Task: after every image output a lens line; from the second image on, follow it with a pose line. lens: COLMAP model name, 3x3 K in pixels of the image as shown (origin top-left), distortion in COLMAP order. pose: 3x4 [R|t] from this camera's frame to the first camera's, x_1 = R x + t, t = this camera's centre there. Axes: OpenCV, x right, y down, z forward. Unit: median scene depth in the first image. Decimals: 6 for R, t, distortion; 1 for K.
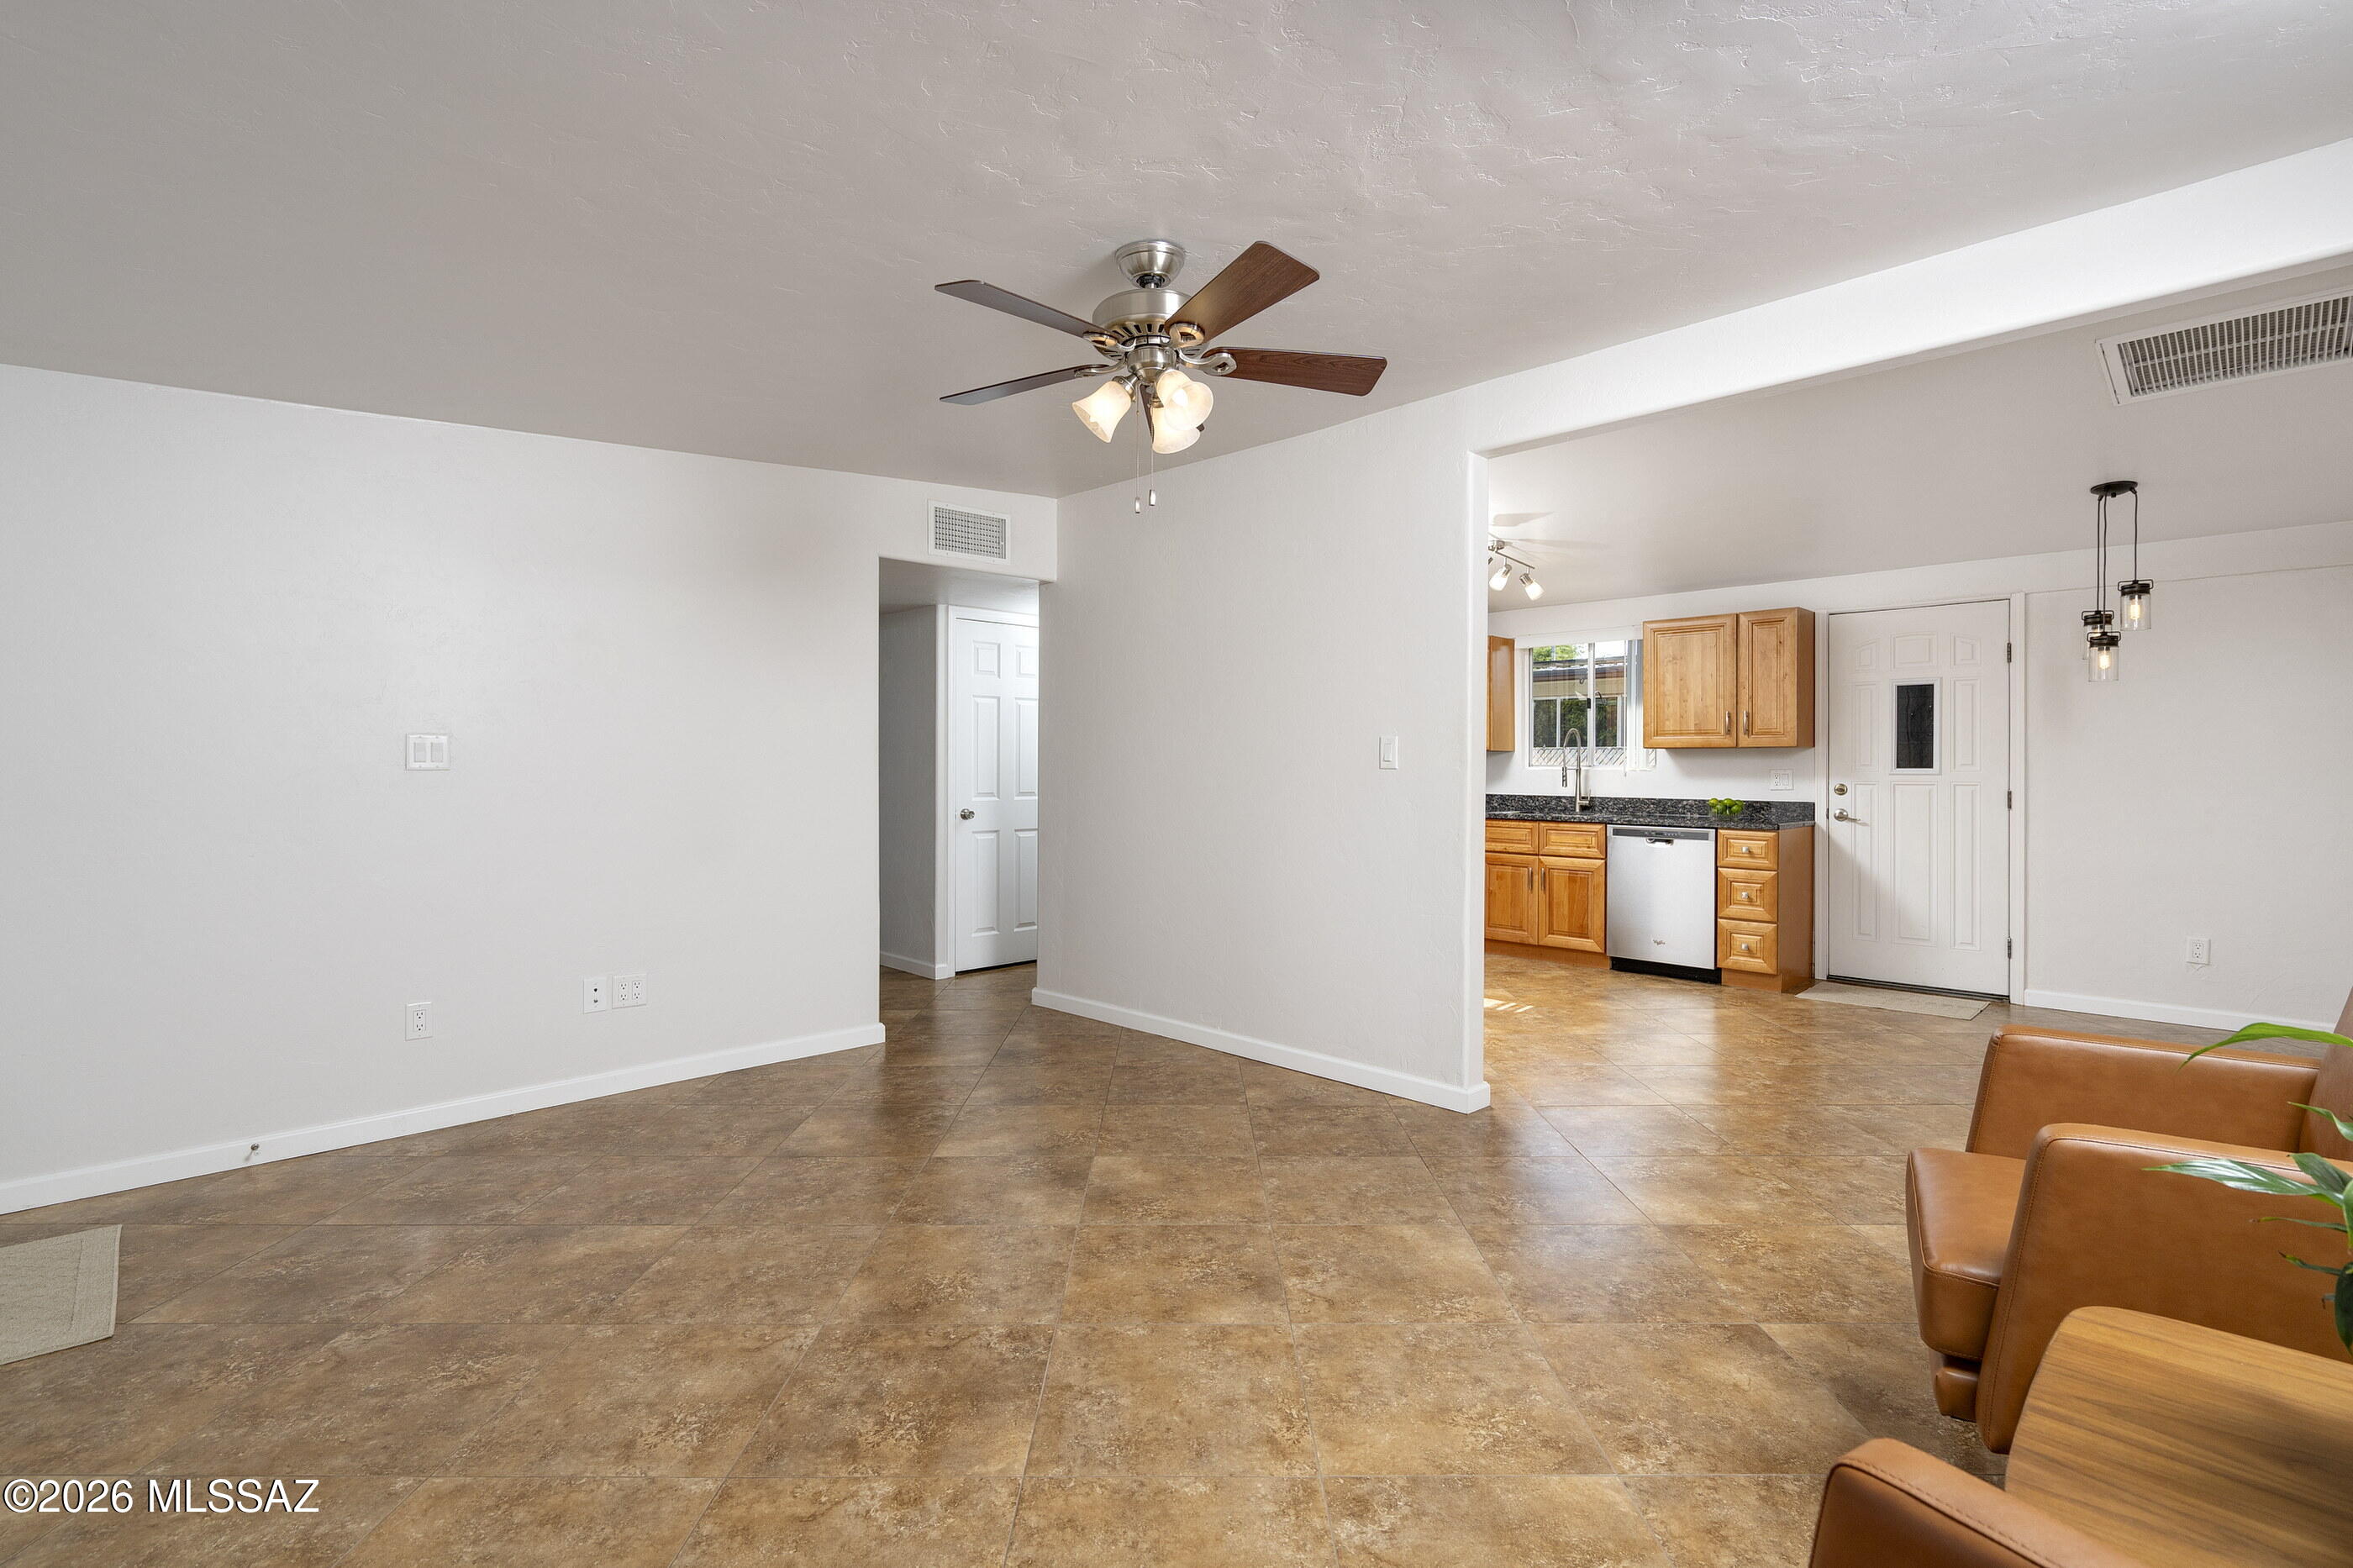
lens RADIAL K [[1046.1, 0, 1172.1], [0, 1046.1, 764.1], [0, 0, 1]] dist [-0.001221, -0.000342]
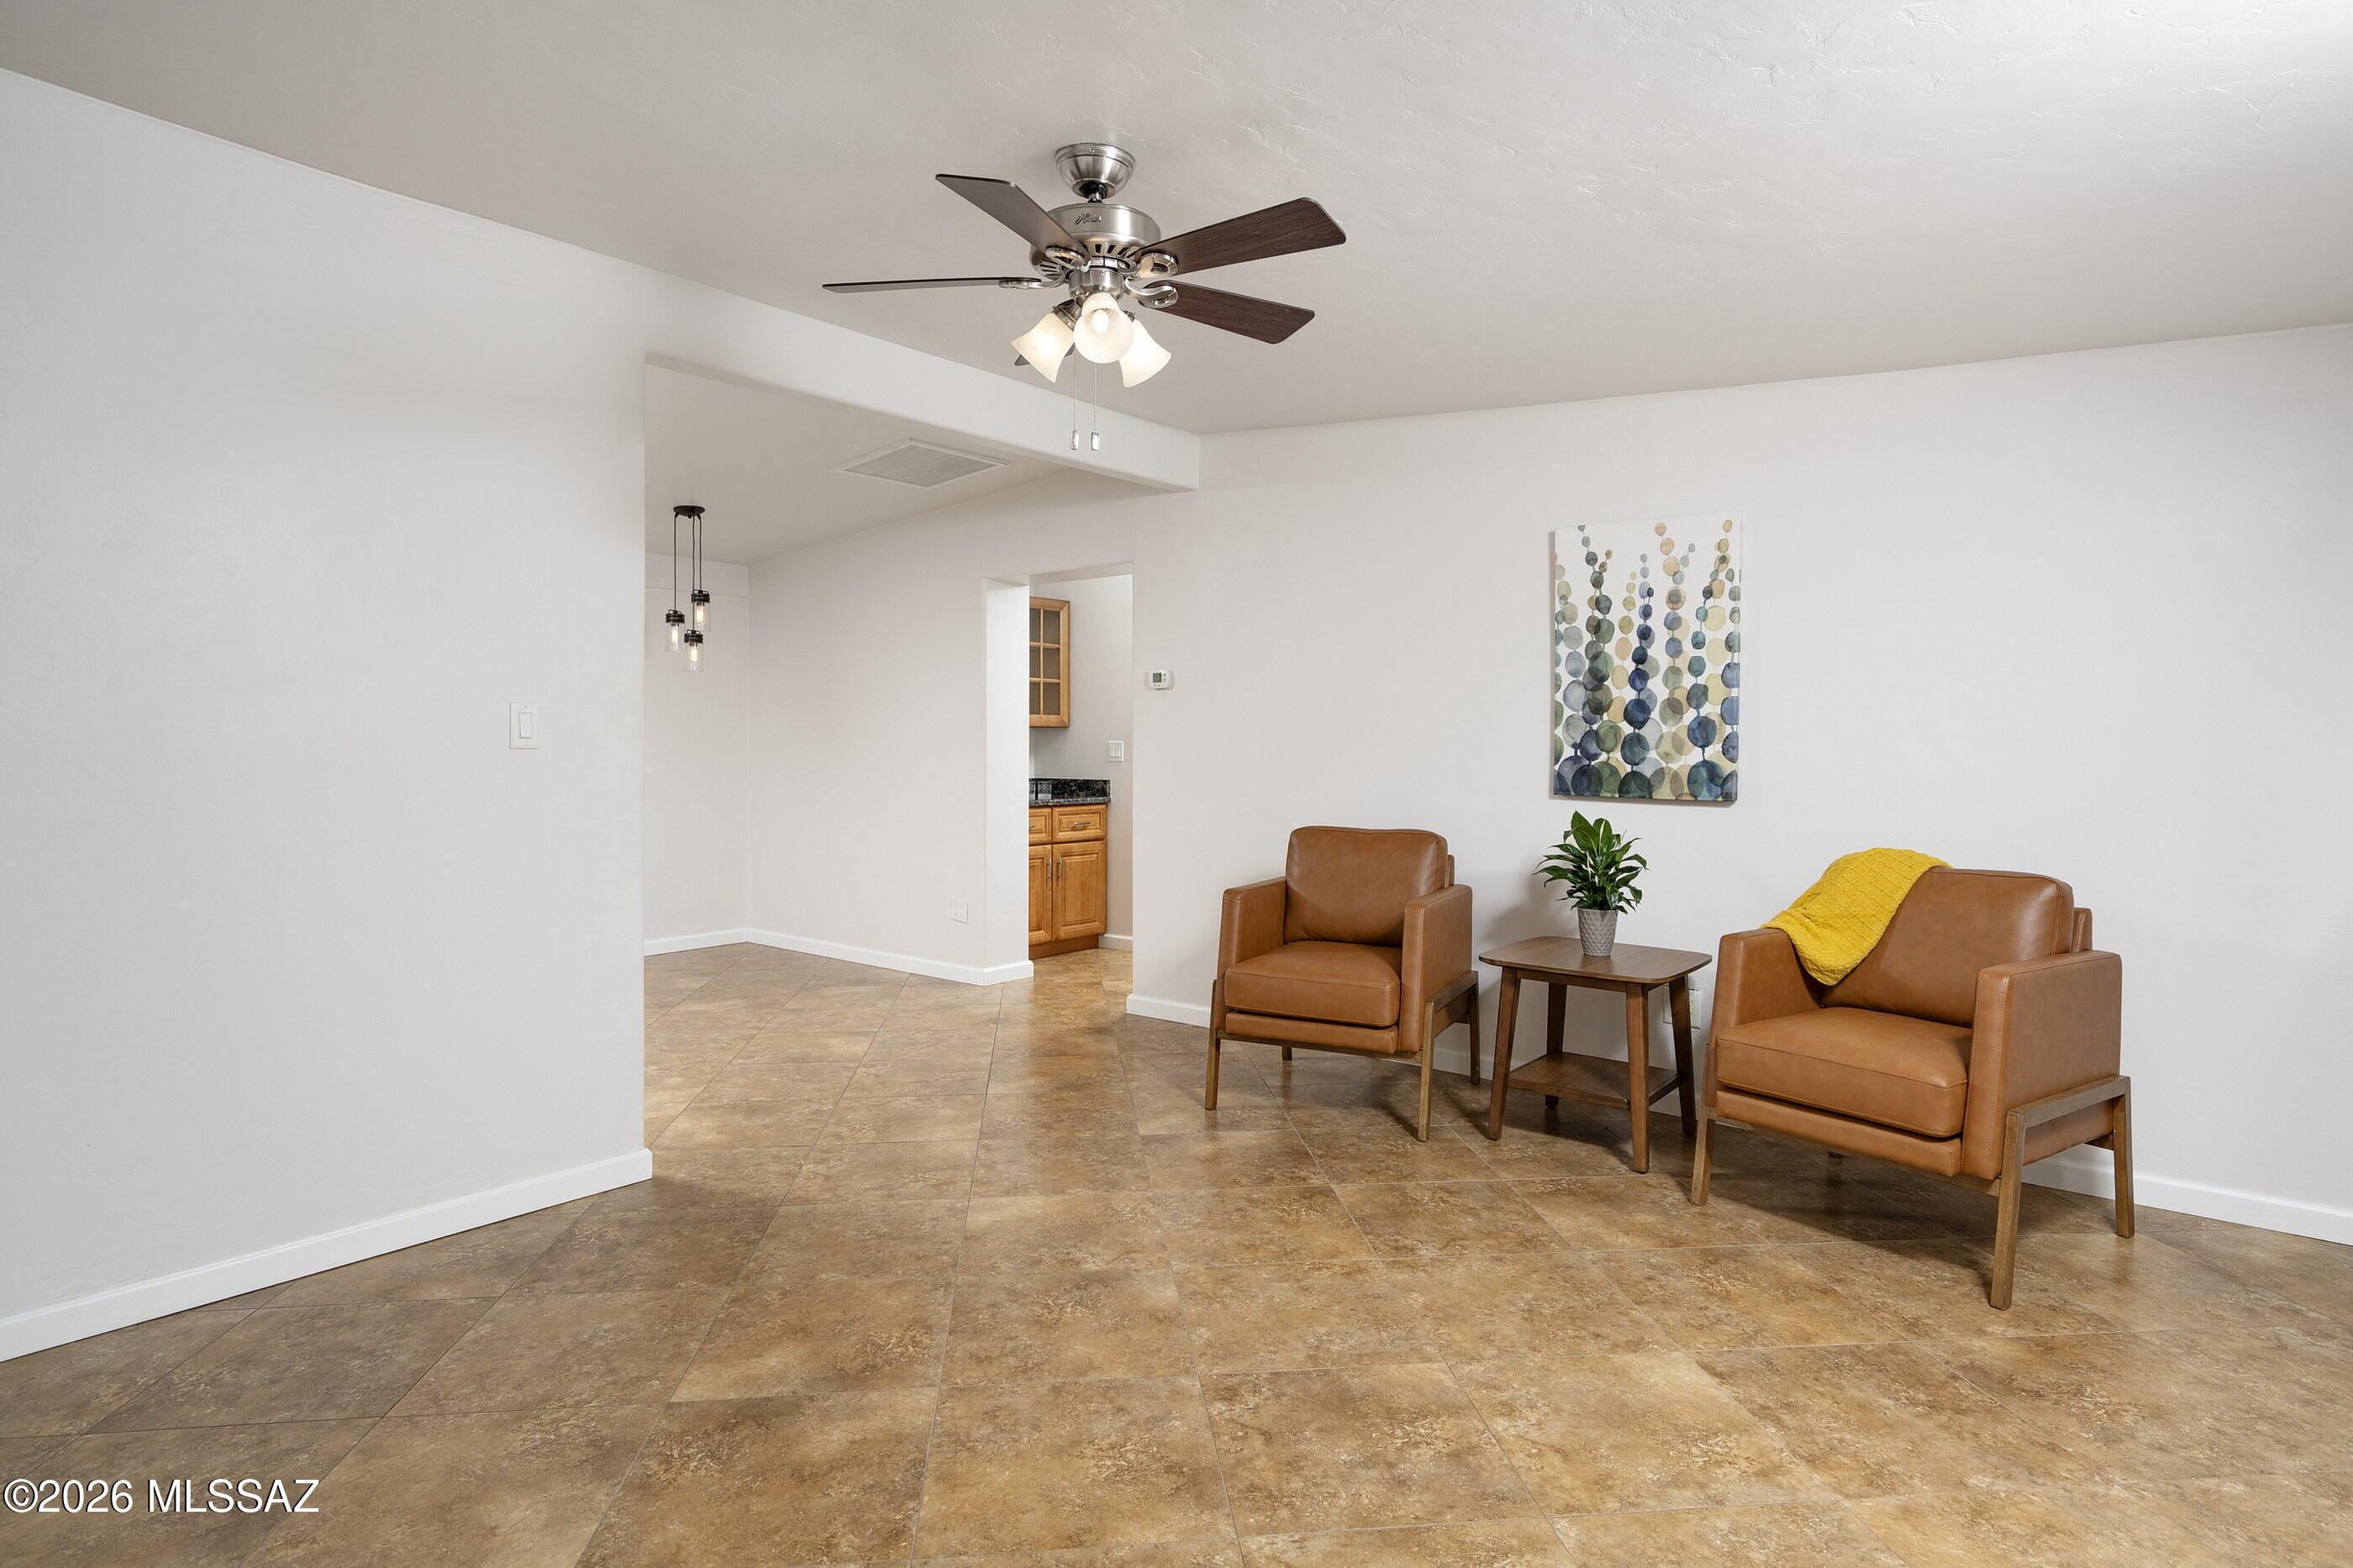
lens RADIAL K [[1286.2, 0, 1178.8], [0, 1286.2, 767.4], [0, 0, 1]] dist [0.003408, 0.002927]
pose [[-0.108330, -0.020115, 0.993912, -1.102151], [-0.006283, 0.999789, 0.019549, -0.003386], [-0.994095, -0.004127, -0.108433, 1.054467]]
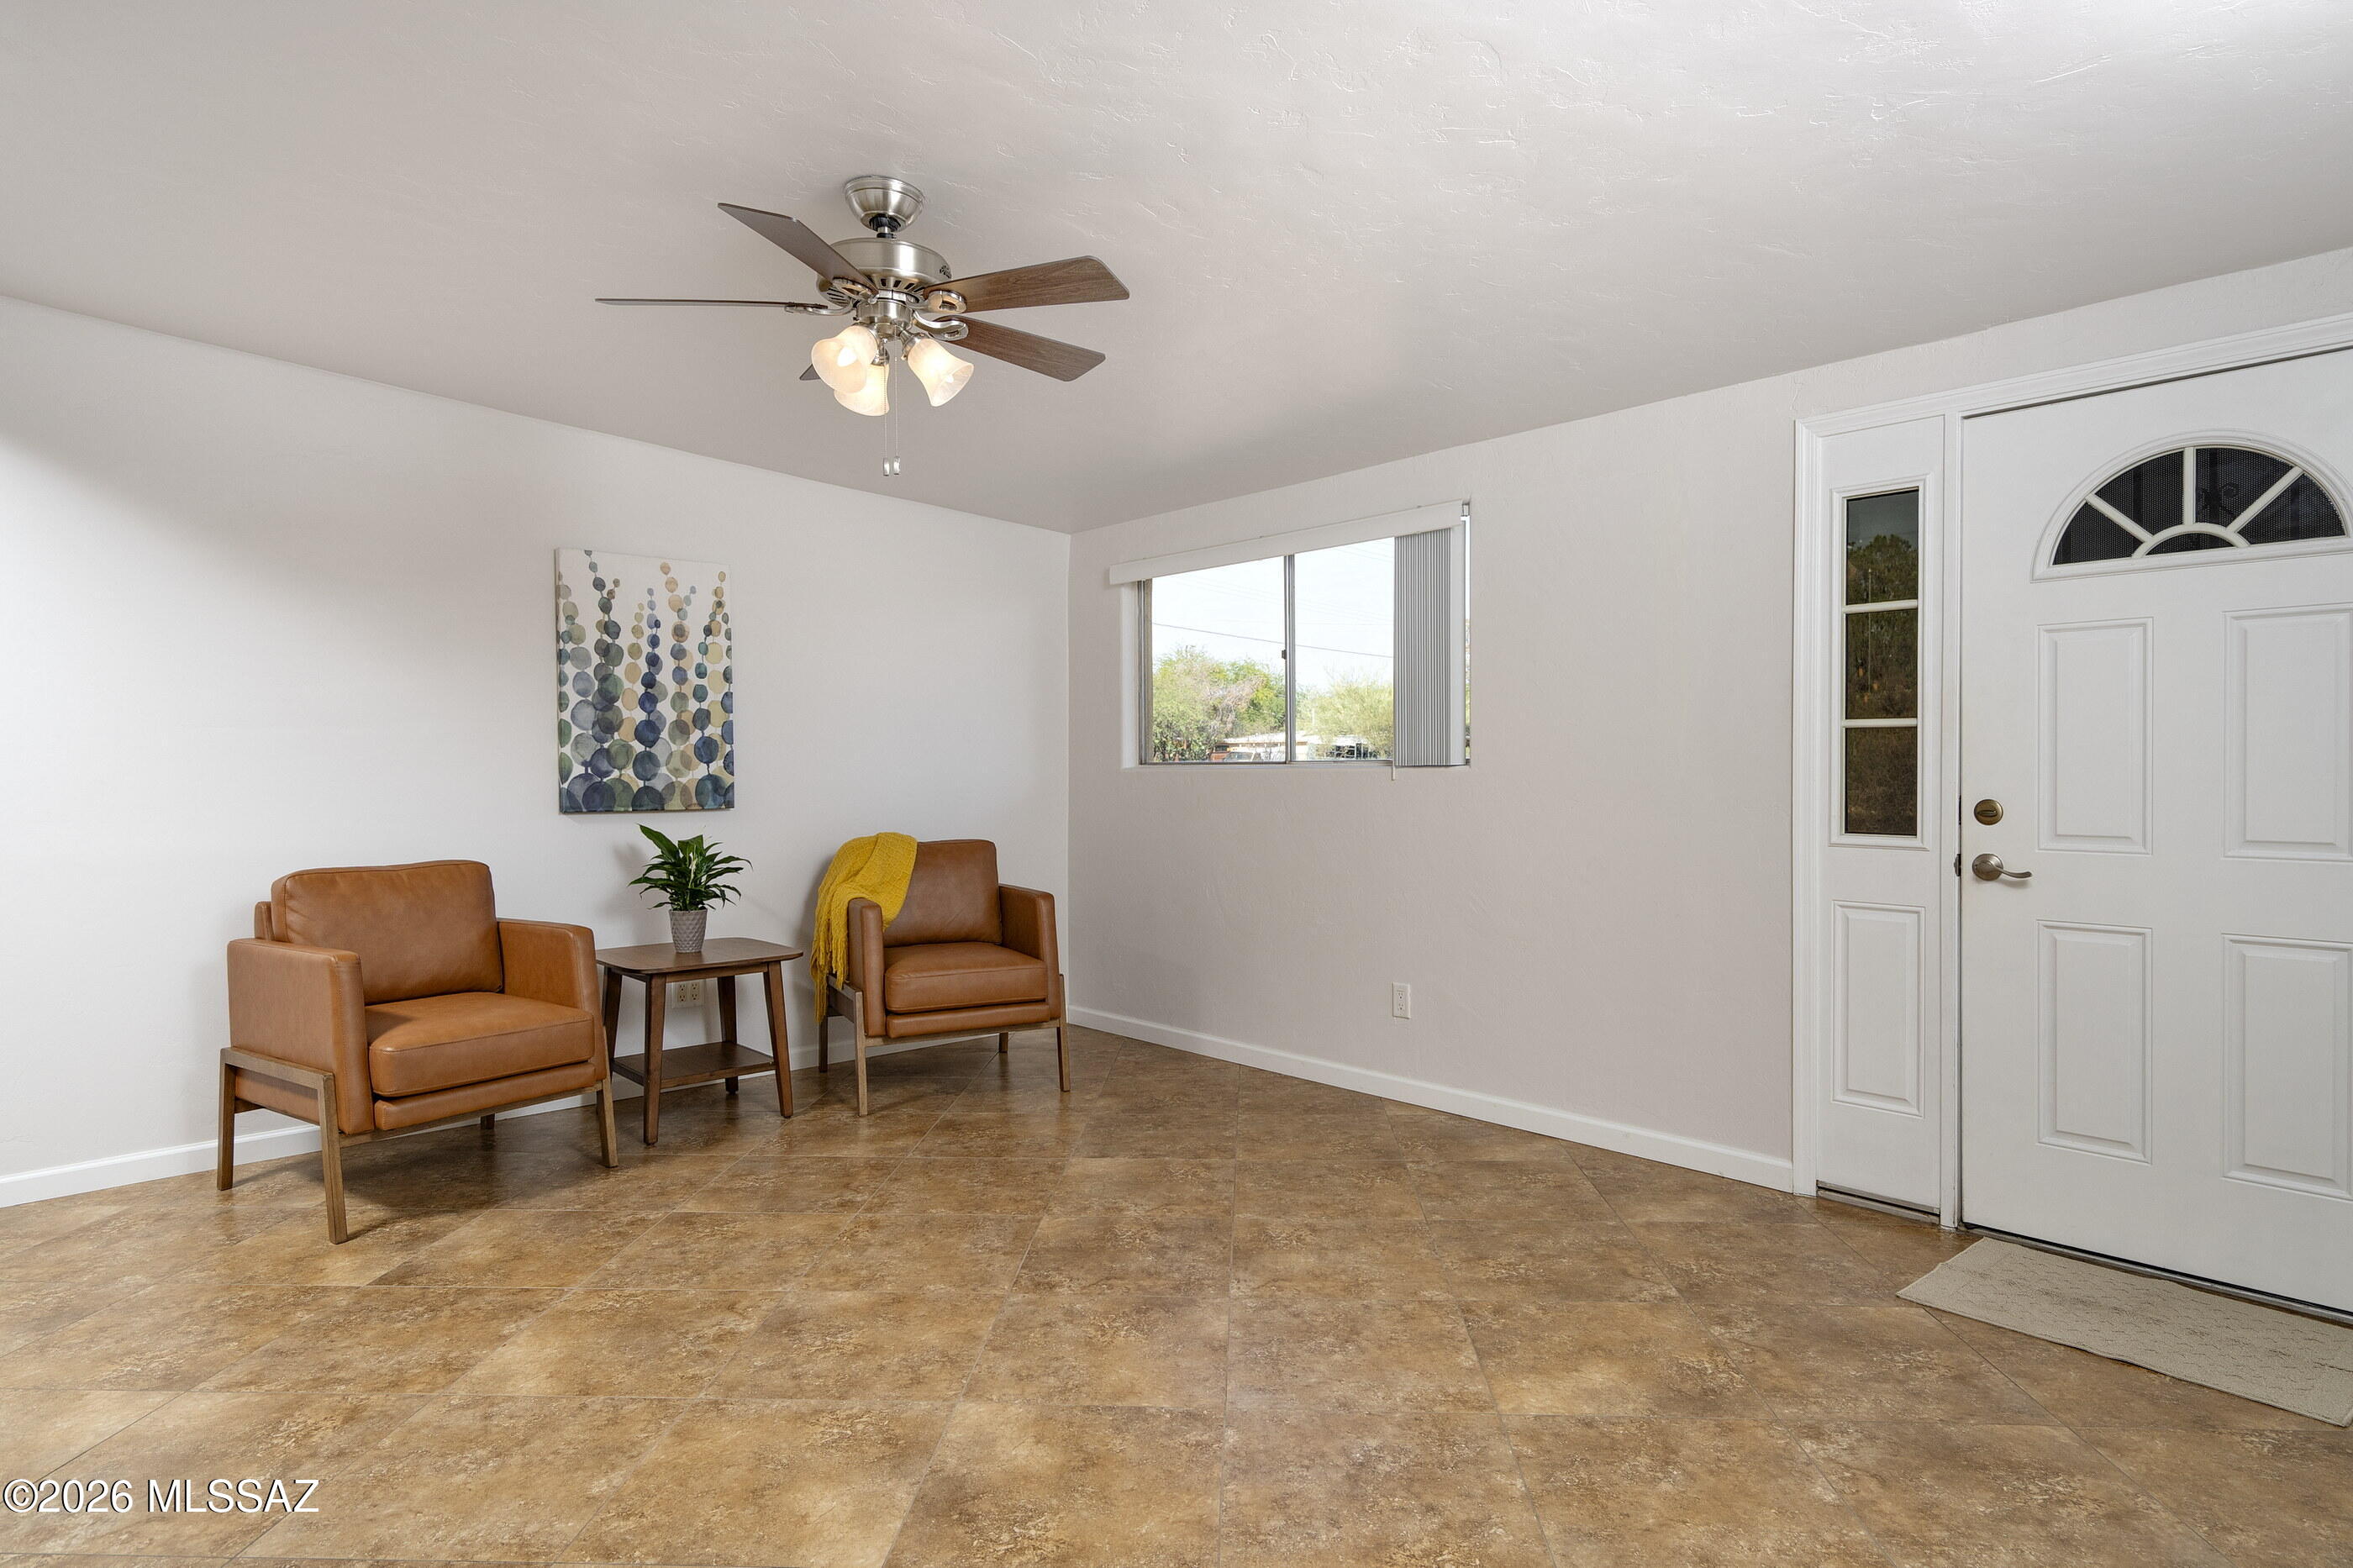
lens RADIAL K [[1286.2, 0, 1191.8], [0, 1286.2, 777.8], [0, 0, 1]] dist [0.003408, 0.002927]
pose [[-0.998961, 0.007577, 0.044939, -0.331335], [0.008245, 0.999858, 0.014681, -0.001420], [-0.044821, 0.015036, -0.998882, 2.112200]]
